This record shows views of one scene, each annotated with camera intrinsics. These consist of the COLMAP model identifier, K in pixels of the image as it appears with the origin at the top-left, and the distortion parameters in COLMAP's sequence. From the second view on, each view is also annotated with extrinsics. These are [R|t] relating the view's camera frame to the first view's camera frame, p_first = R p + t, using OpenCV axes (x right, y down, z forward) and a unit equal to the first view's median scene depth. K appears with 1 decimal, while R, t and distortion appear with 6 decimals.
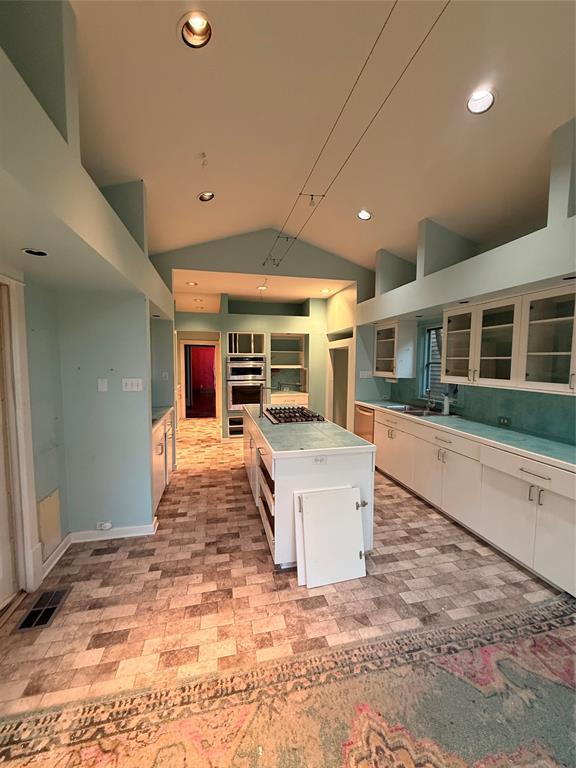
lens RADIAL K [[304.8, 0, 285.4], [0, 304.8, 383.1], [0, 0, 1]] dist [0.000518, -0.000095]
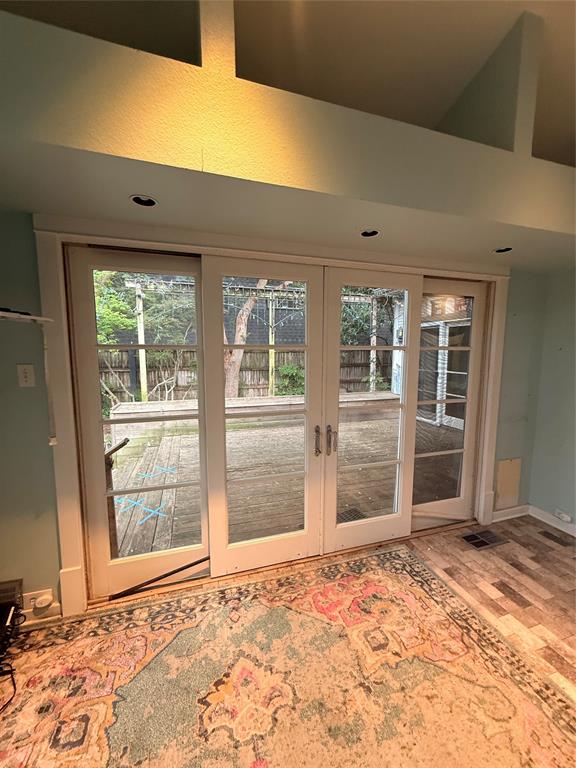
lens RADIAL K [[304.8, 0, 288.0], [0, 304.8, 383.0], [0, 0, 1]] dist [0.000518, -0.000095]
pose [[0.081248, 0.101762, -0.991485, 0.274296], [-0.073379, 0.992685, 0.095872, 0.034635], [0.993989, 0.064965, 0.088121, 0.047433]]
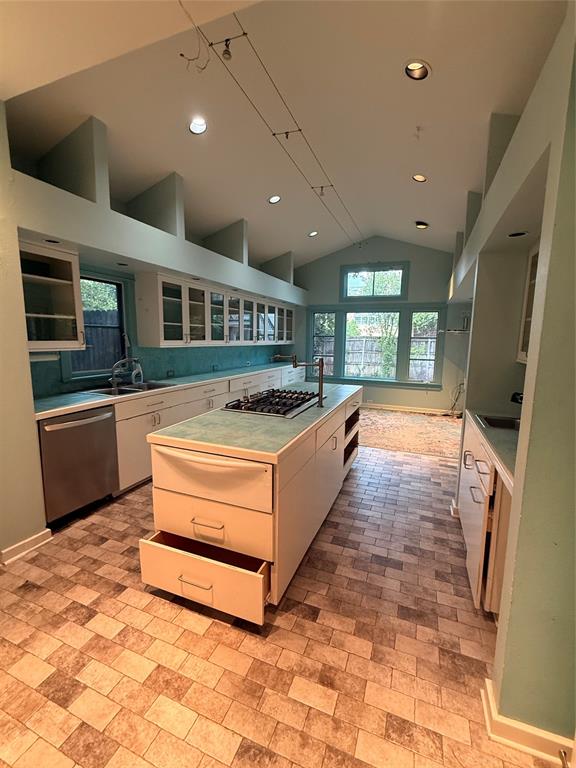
lens RADIAL K [[333.7, 0, 286.5], [0, 333.7, 385.1], [0, 0, 1]] dist [0.015947, 0.000067]
pose [[-0.819355, -0.105482, 0.563499, -0.697550], [0.013195, 0.979197, 0.202484, -0.153181], [-0.573135, 0.173342, -0.800918, 2.605238]]
